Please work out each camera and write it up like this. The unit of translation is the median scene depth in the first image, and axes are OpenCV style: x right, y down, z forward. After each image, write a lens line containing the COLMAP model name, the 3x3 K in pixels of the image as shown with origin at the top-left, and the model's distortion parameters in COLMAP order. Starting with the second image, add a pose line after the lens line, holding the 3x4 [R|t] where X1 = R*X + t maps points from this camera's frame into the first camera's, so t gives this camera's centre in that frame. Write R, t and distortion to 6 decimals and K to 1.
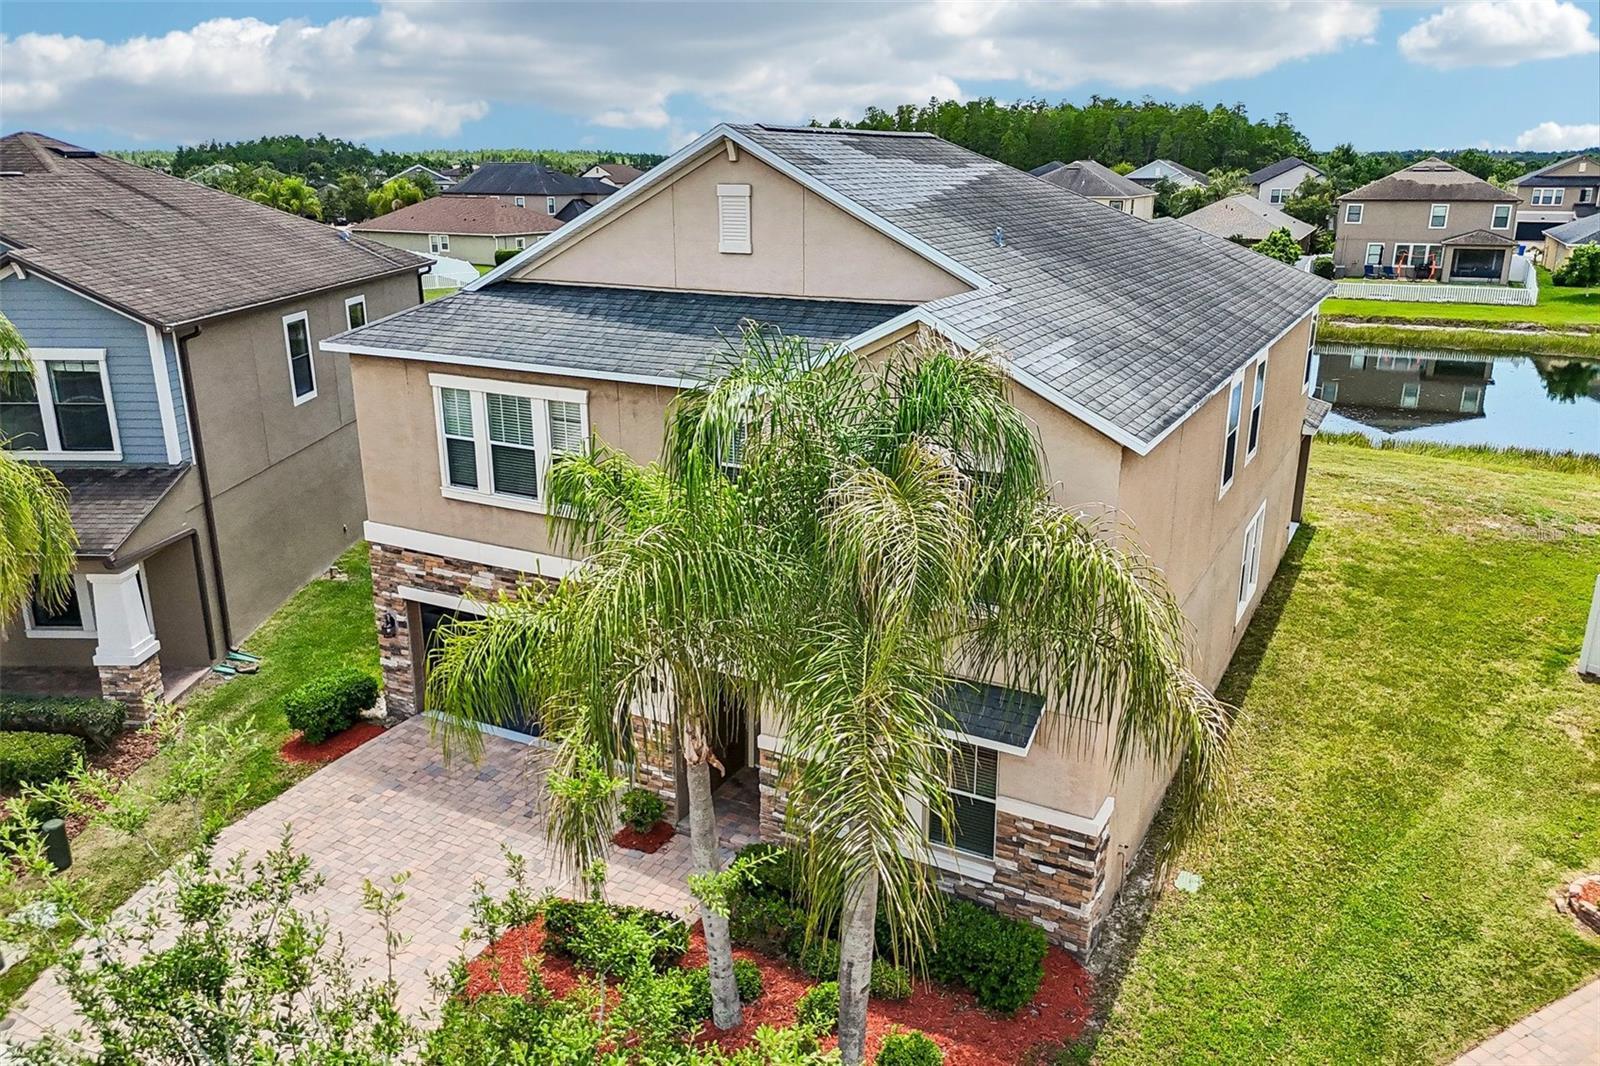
lens RADIAL K [[1185.6, 0, 800.0], [0, 1185.6, 533.0], [0, 0, 1]] dist [0.077119, -0.089453]
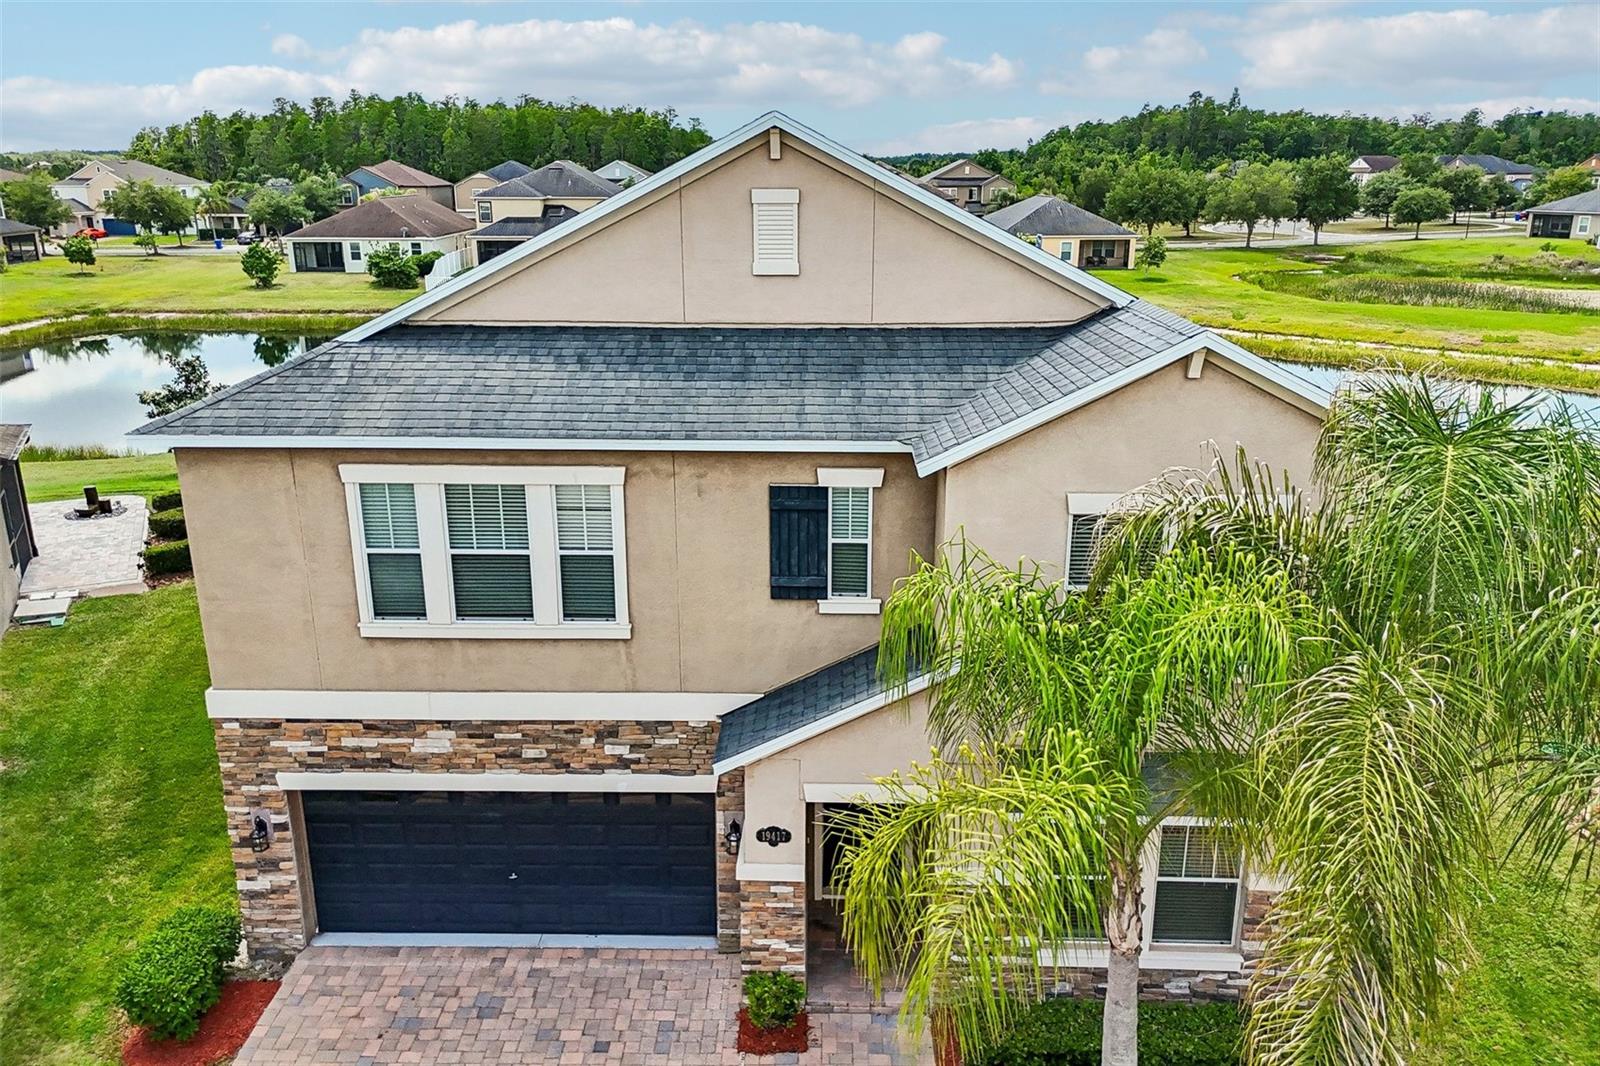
lens RADIAL K [[1185.8, 0, 800.0], [0, 1185.8, 533.0], [0, 0, 1]] dist [0.051777, -0.051629]
pose [[0.889054, -0.133288, 0.437969, -0.361709], [0.132900, 0.990622, 0.031698, -0.077175], [-0.438087, 0.030025, 0.898431, 0.251794]]
